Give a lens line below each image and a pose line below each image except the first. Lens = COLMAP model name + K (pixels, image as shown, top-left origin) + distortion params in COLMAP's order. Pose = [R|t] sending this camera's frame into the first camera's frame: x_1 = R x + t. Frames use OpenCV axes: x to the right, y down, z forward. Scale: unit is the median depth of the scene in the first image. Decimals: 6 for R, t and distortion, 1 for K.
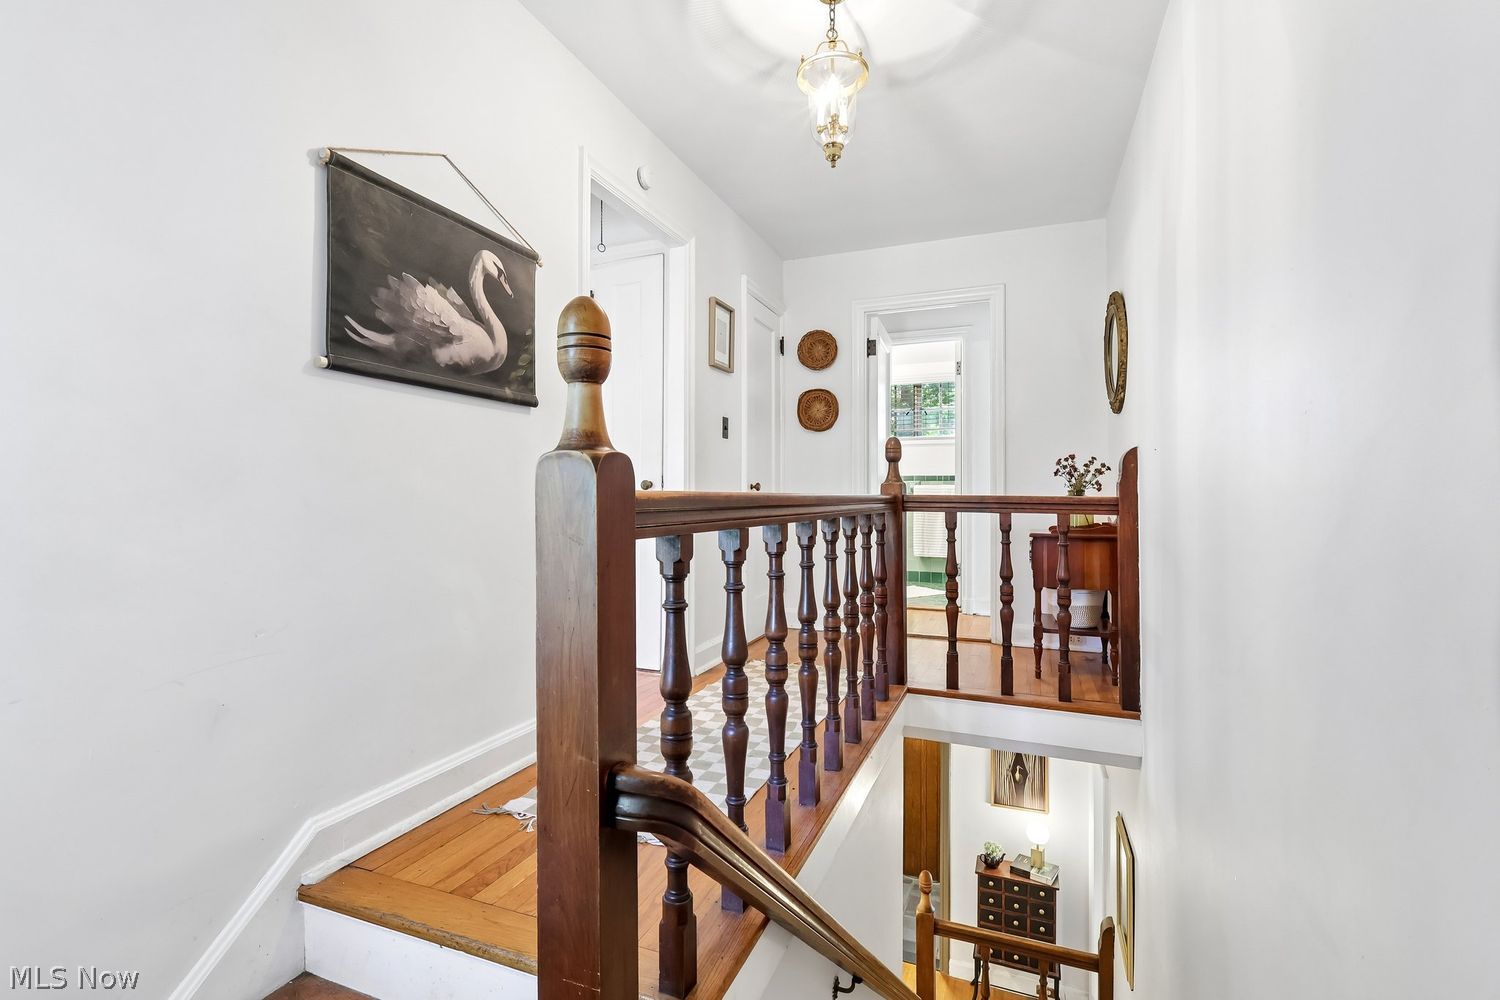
lens RADIAL K [[692.0, 0, 743.0], [0, 692.0, 496.7], [0, 0, 1]] dist [-0.000387, 0.000162]
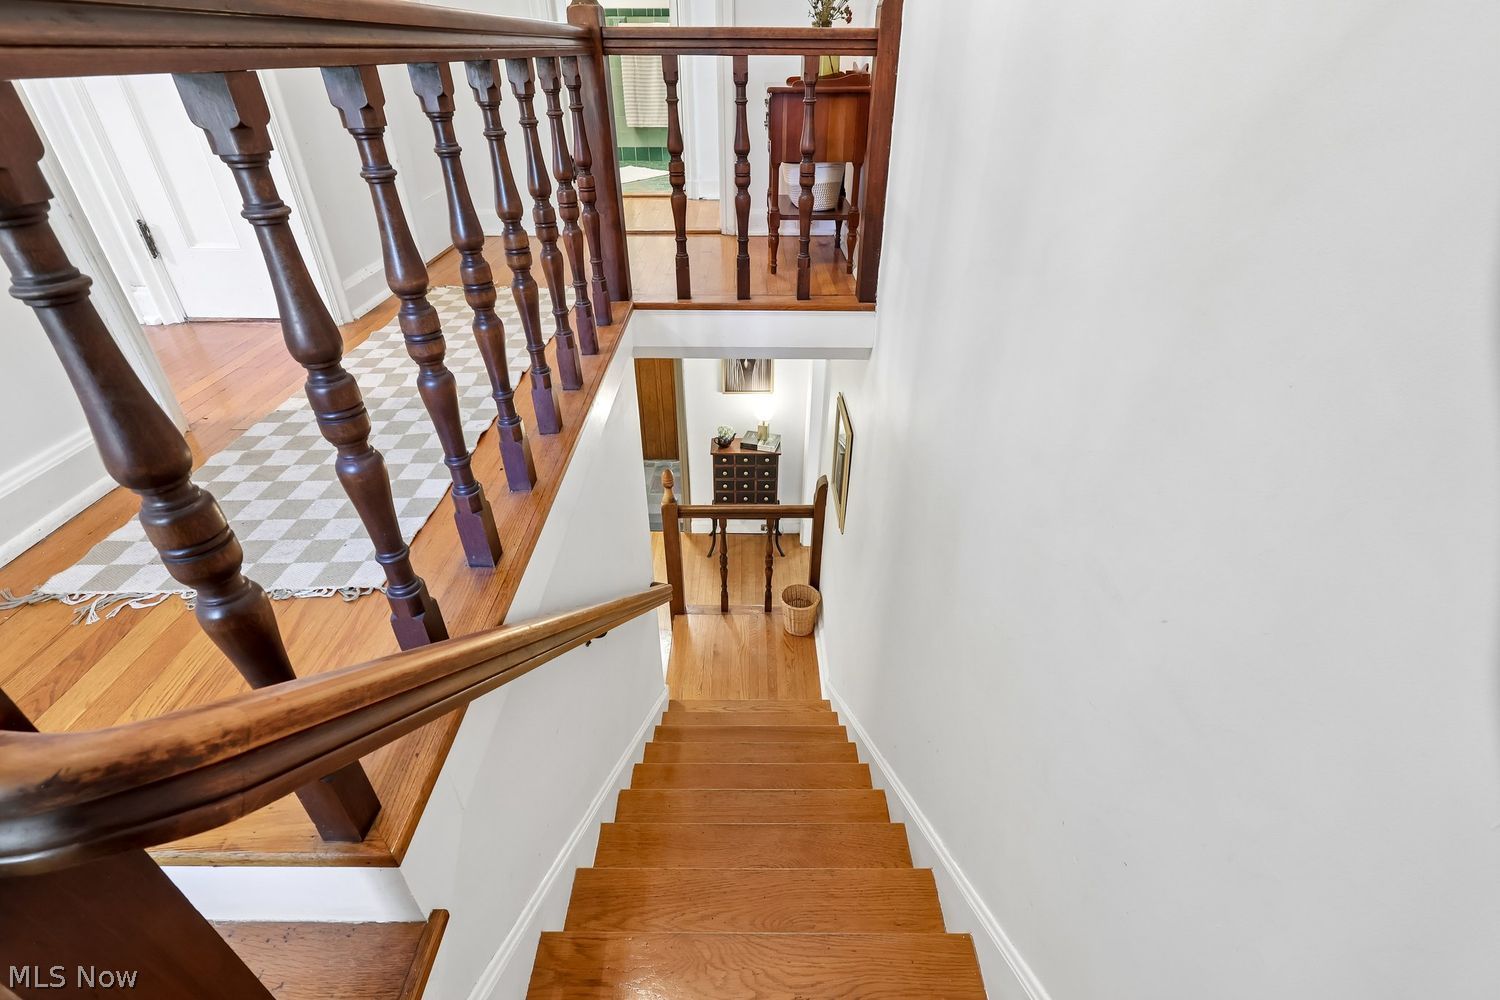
lens RADIAL K [[692.0, 0, 743.0], [0, 692.0, 496.7], [0, 0, 1]] dist [-0.000387, 0.000162]
pose [[0.925645, -0.210391, 0.314510, 0.047692], [0.005509, 0.838579, 0.544753, 0.015648], [-0.378352, -0.502515, 0.777385, 0.178599]]
